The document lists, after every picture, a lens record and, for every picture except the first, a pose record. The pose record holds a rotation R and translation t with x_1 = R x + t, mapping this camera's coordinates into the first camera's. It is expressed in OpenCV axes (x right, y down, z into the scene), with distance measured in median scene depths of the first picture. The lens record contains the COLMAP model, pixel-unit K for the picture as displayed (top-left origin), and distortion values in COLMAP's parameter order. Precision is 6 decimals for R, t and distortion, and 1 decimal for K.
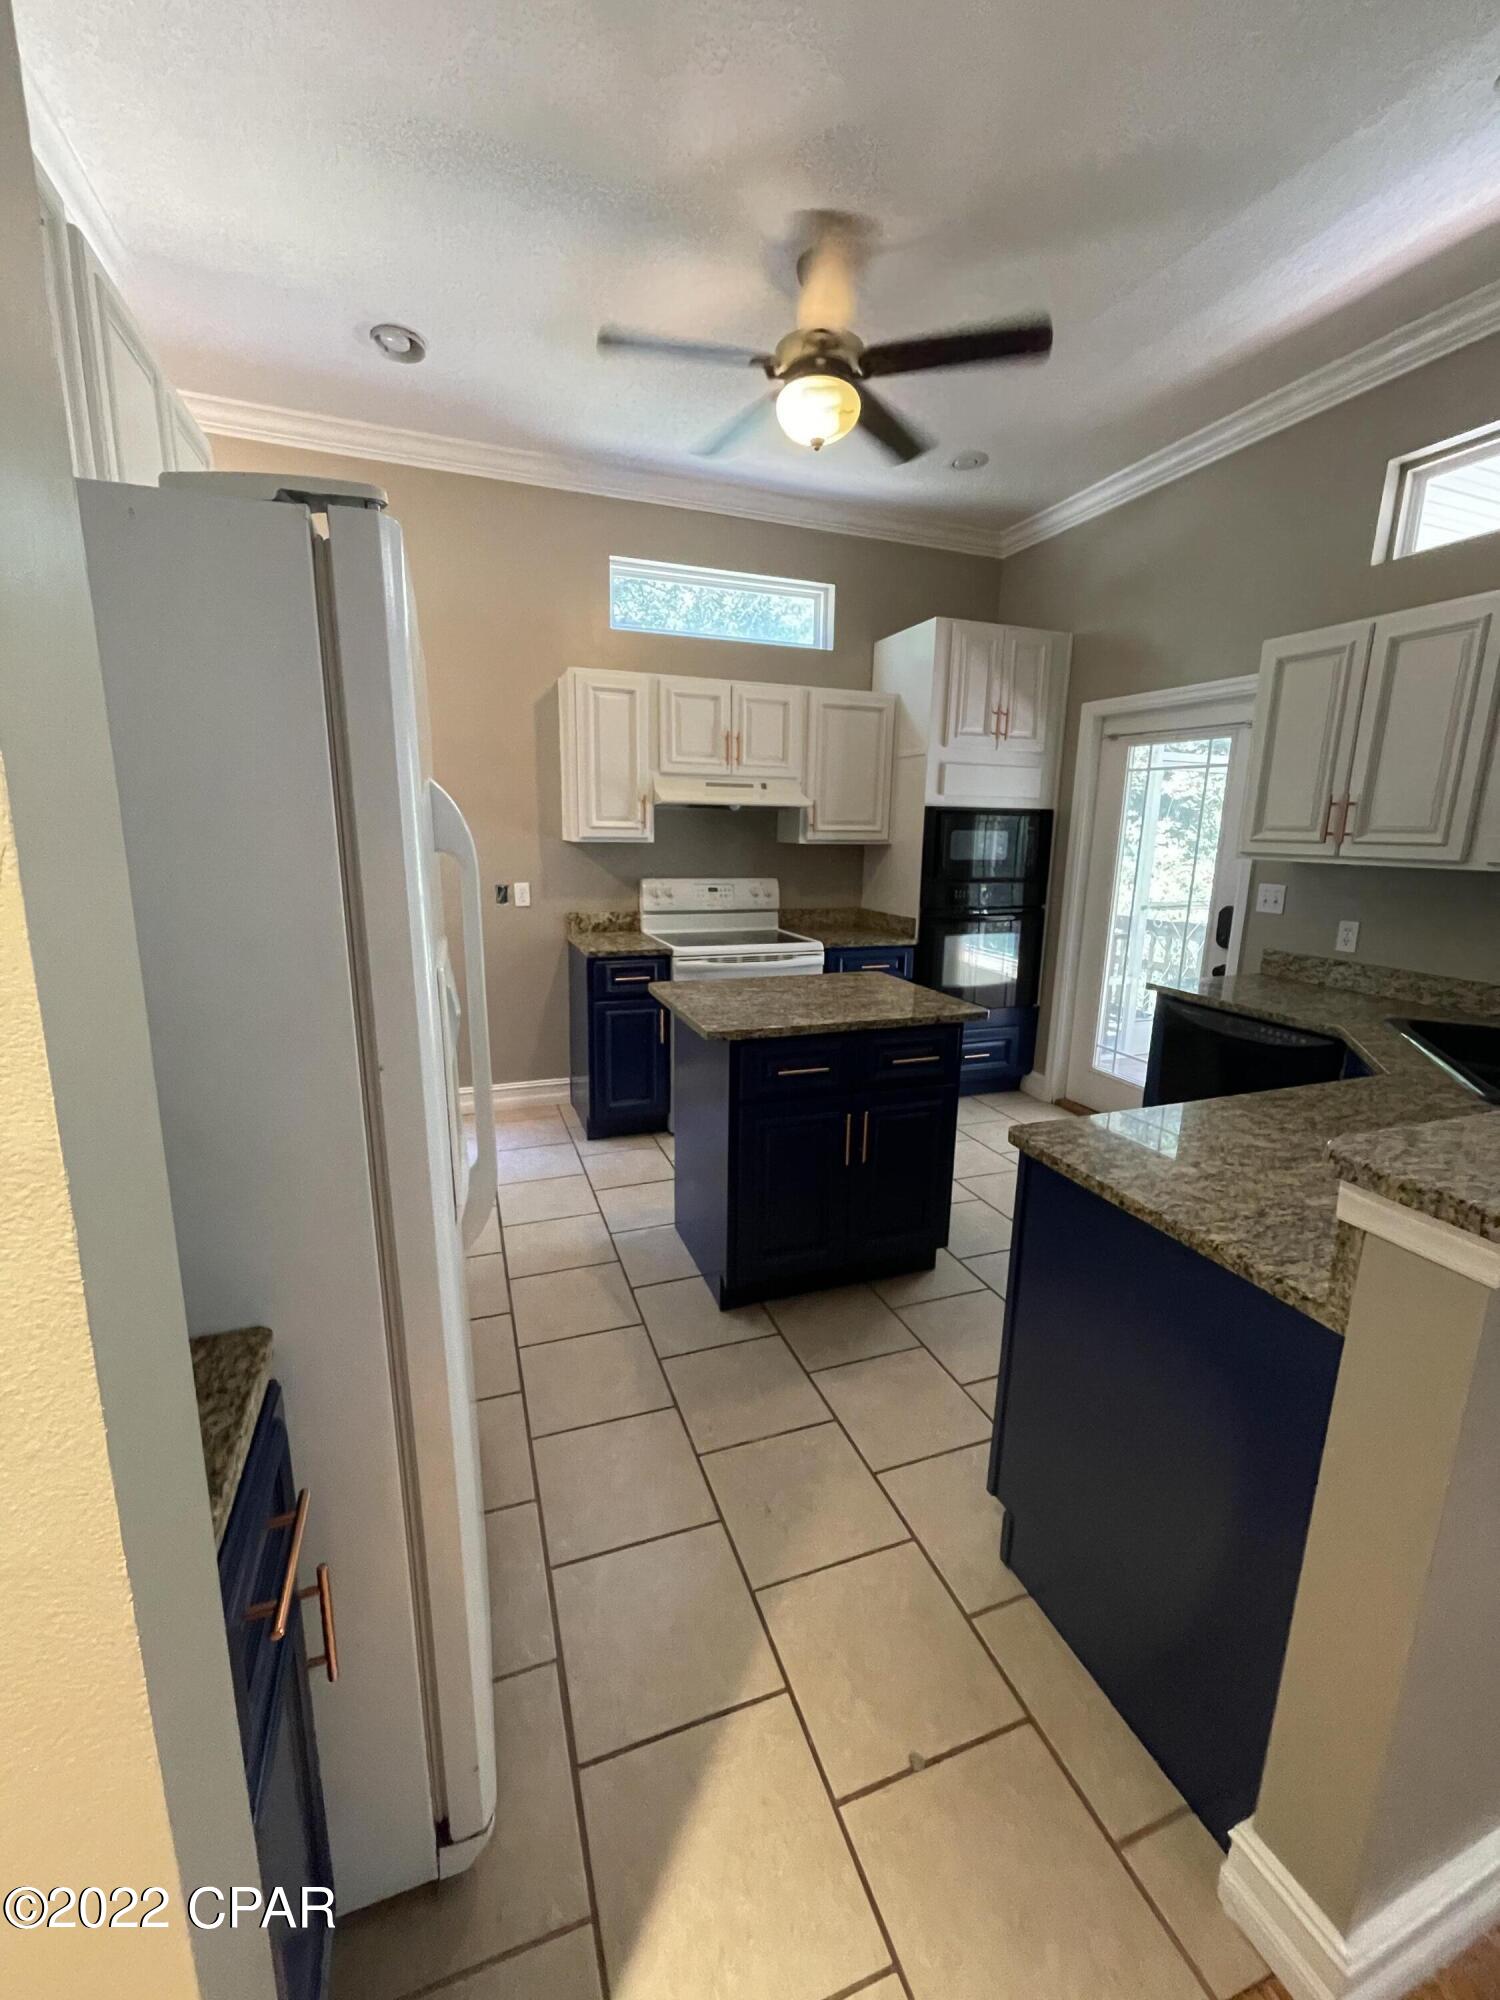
lens RADIAL K [[807.4, 0, 753.1], [0, 807.4, 996.7], [0, 0, 1]] dist [-0.003654, 0.001458]
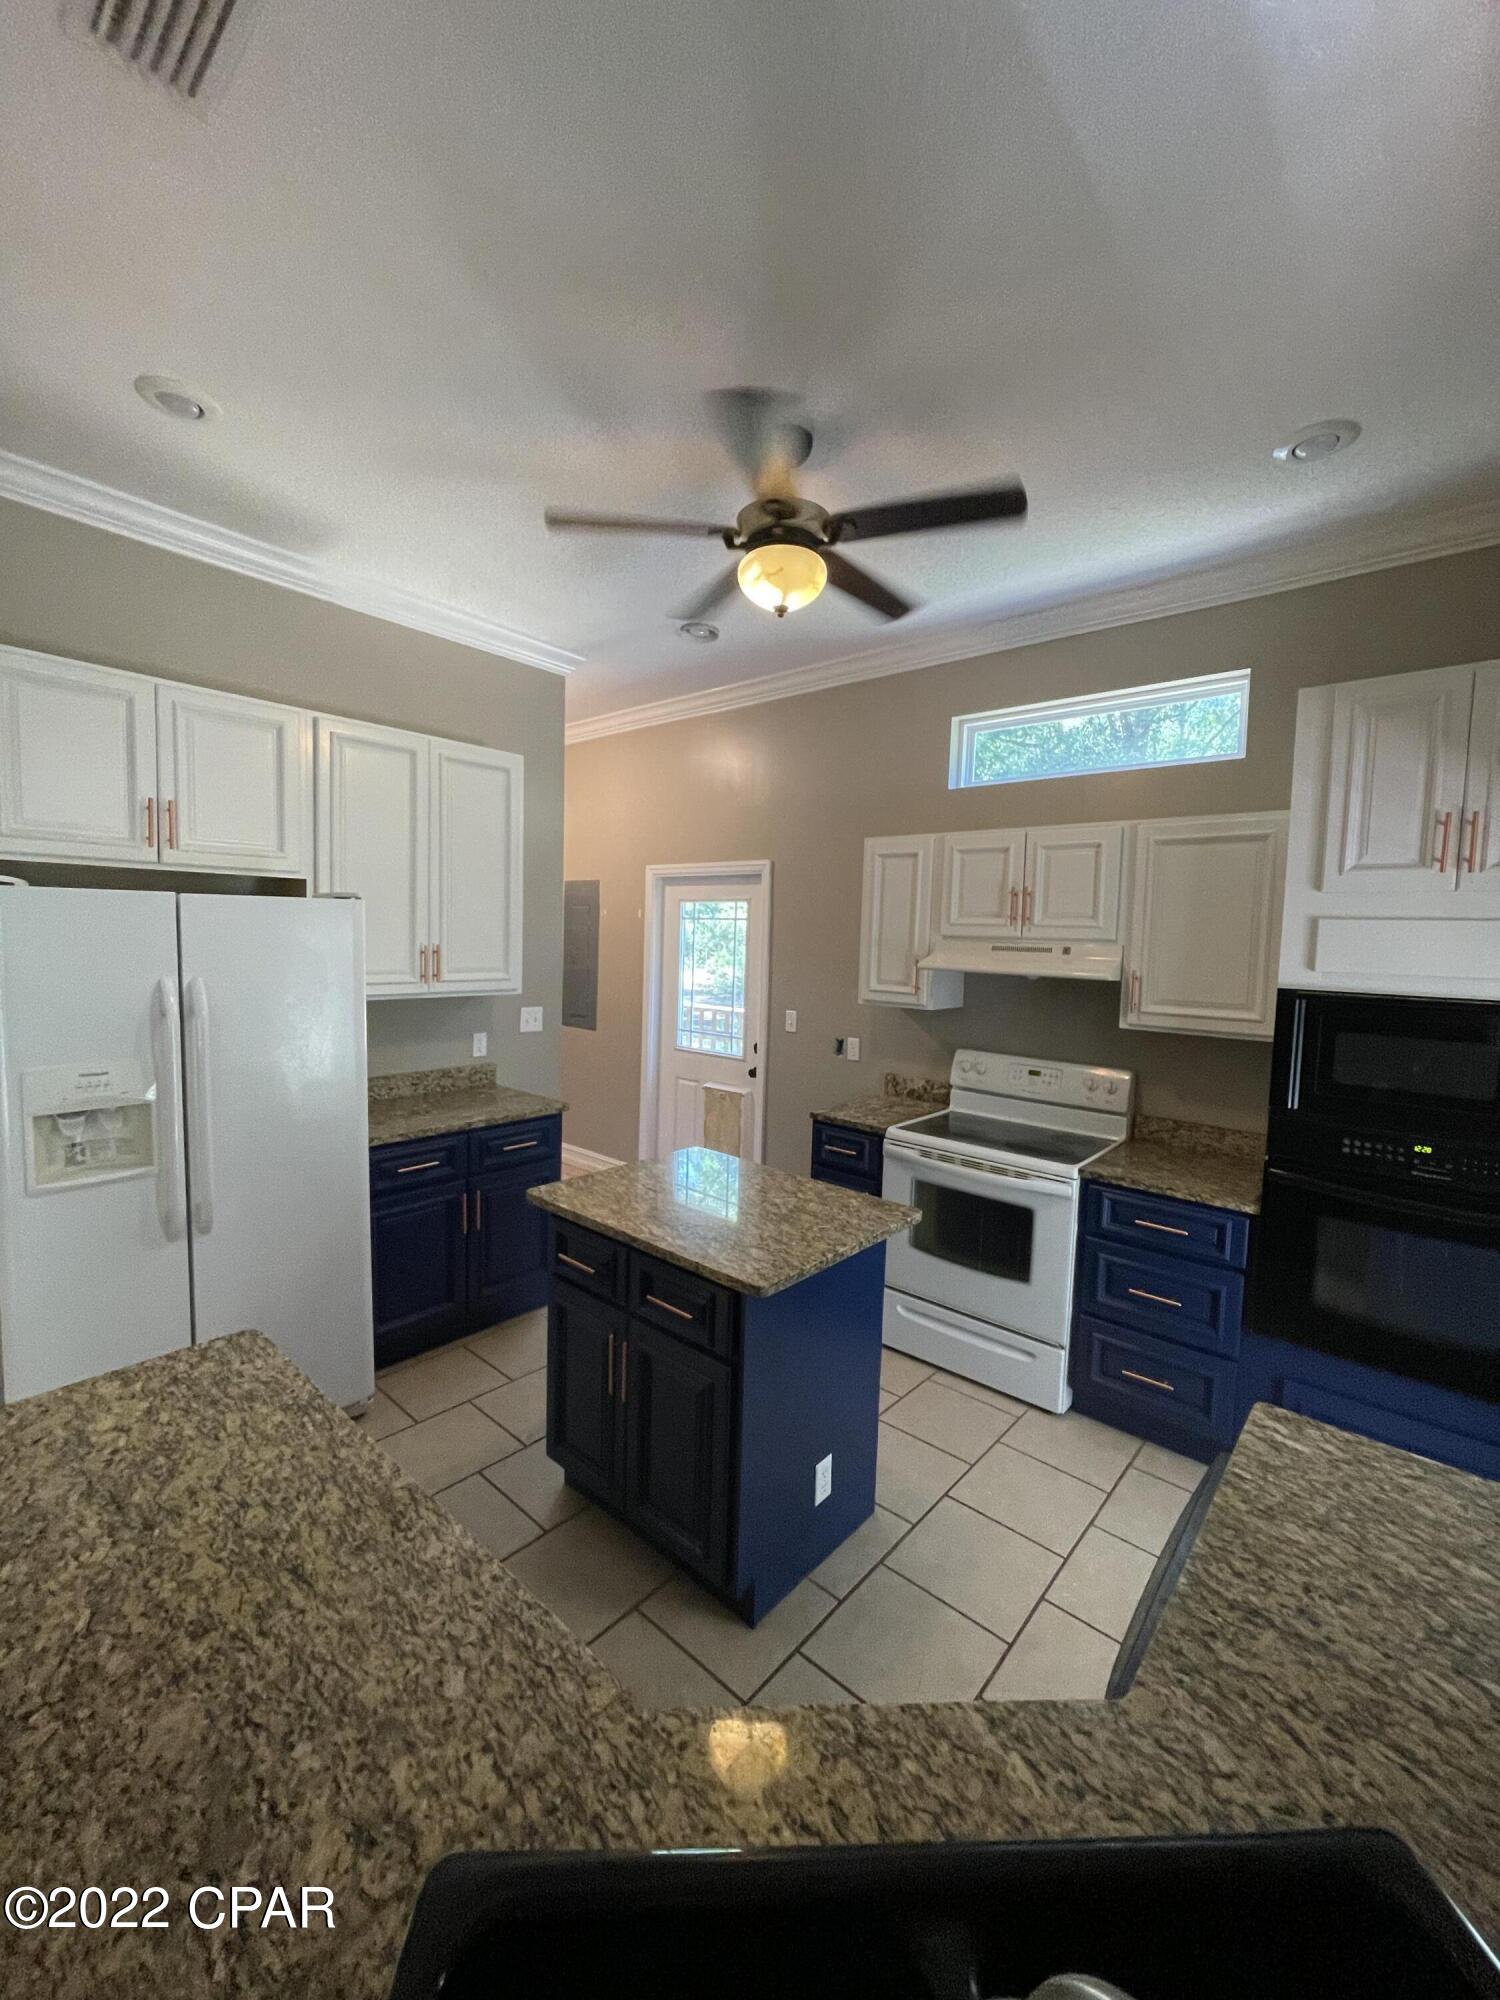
lens RADIAL K [[807.4, 0, 755.9], [0, 807.4, 986.8], [0, 0, 1]] dist [-0.003654, 0.001458]
pose [[0.483811, 0.055612, -0.873404, 0.552146], [-0.203168, 0.977852, -0.050280, -0.127878], [0.851263, 0.201774, 0.484395, 0.378656]]
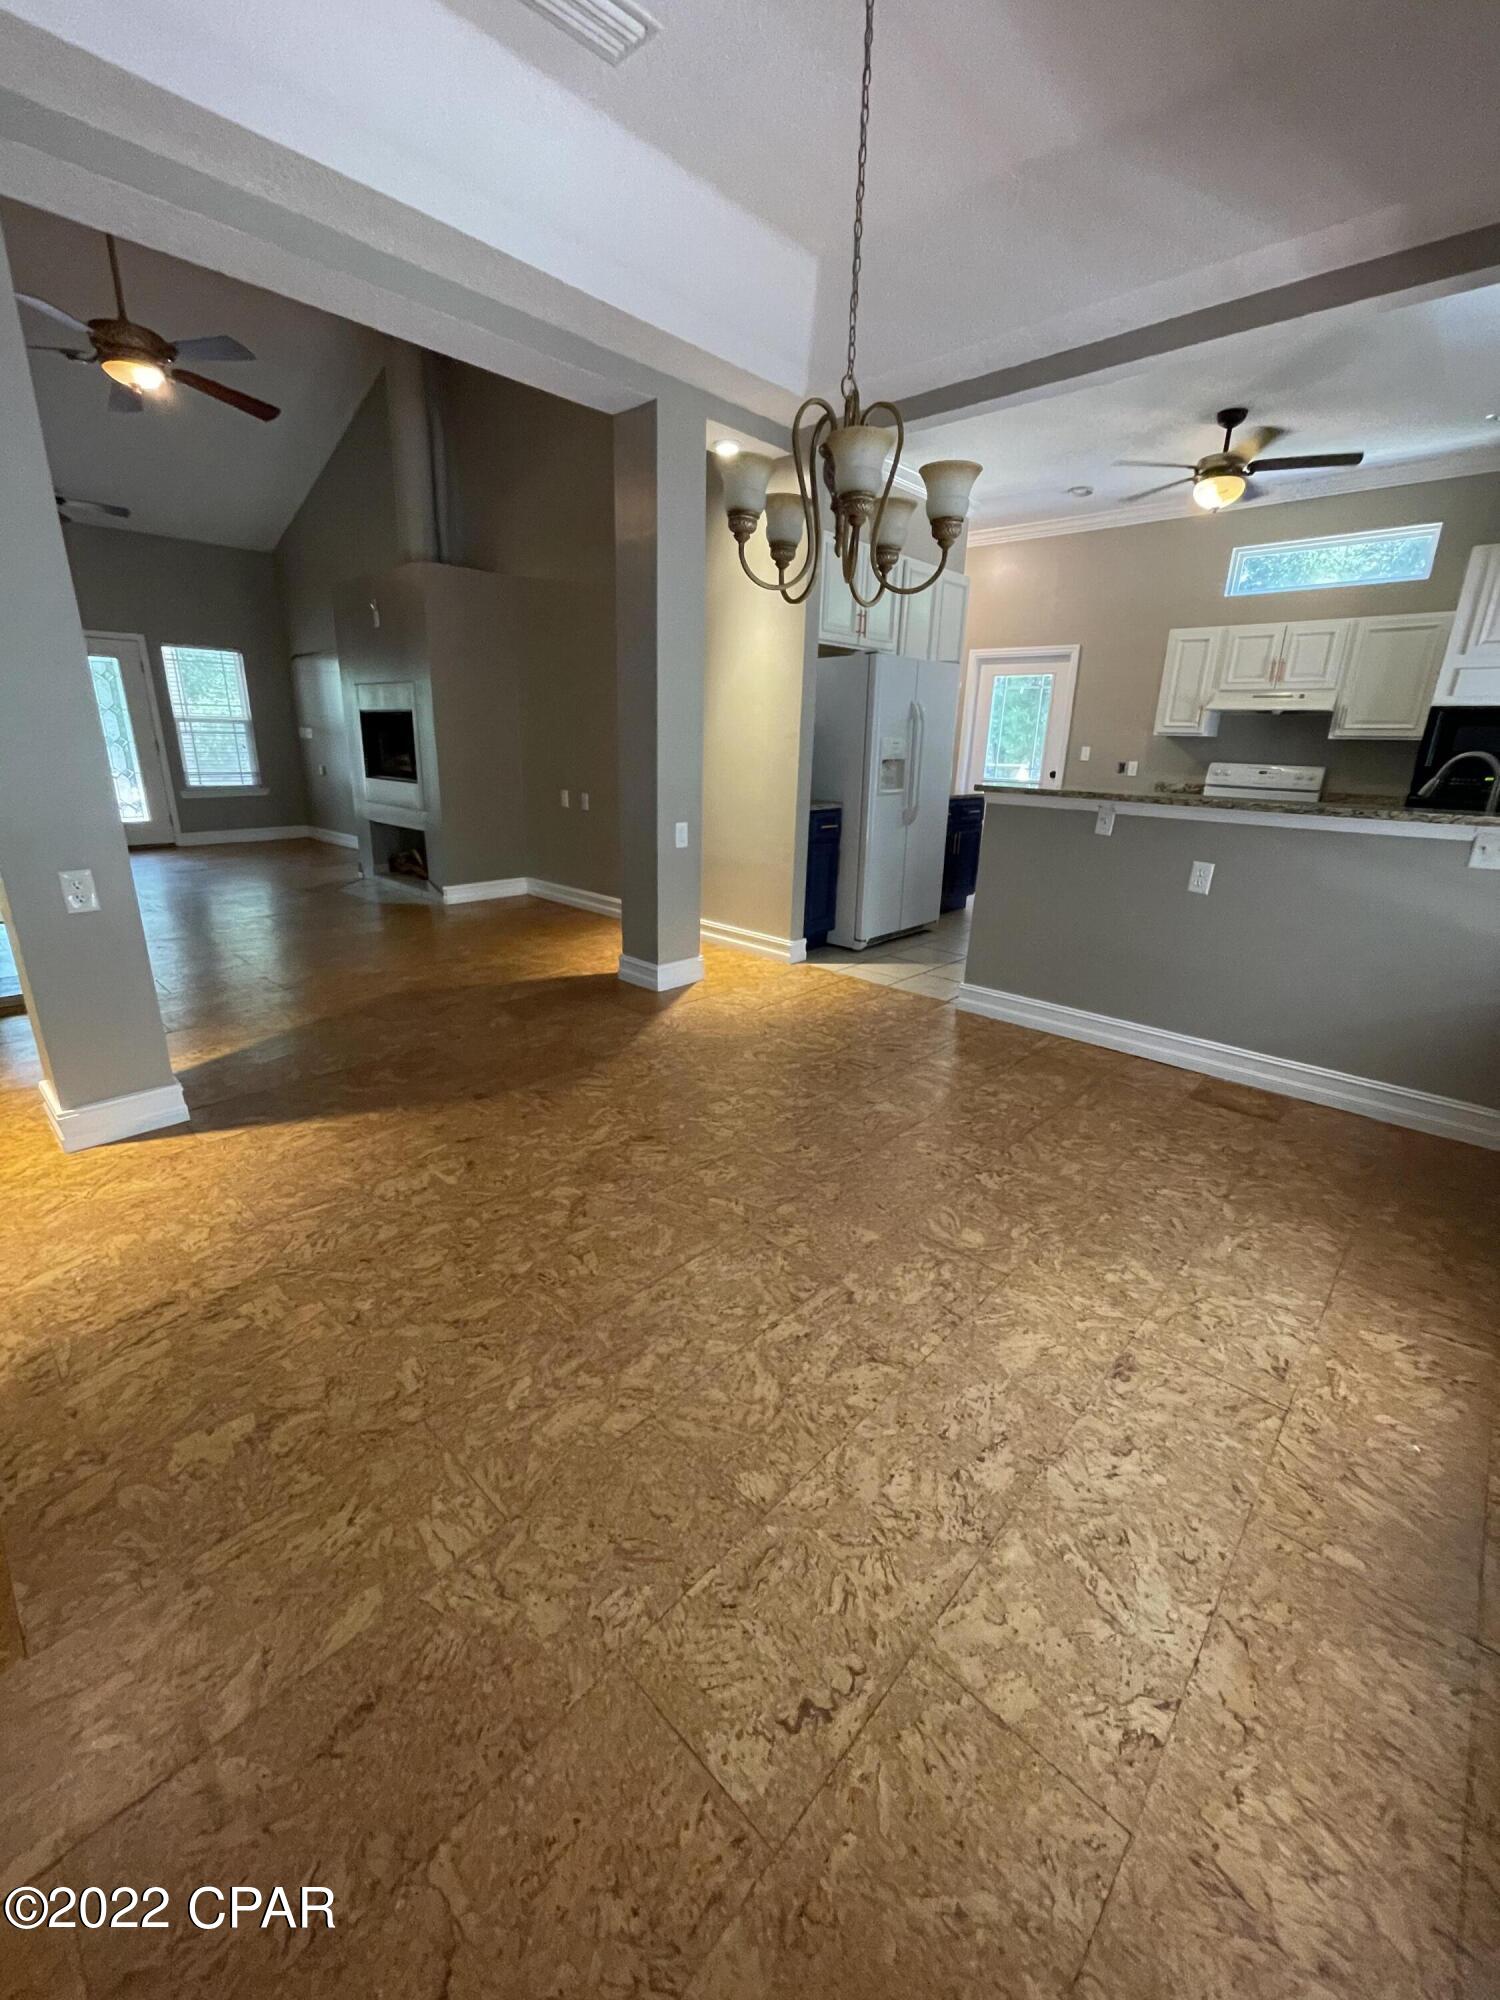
lens RADIAL K [[807.4, 0, 747.2], [0, 807.4, 985.4], [0, 0, 1]] dist [-0.003654, 0.001458]
pose [[0.443557, 0.258518, -0.858153, 0.921488], [-0.203863, 0.961499, 0.184279, 0.162164], [0.872753, 0.093207, 0.479182, -0.467362]]
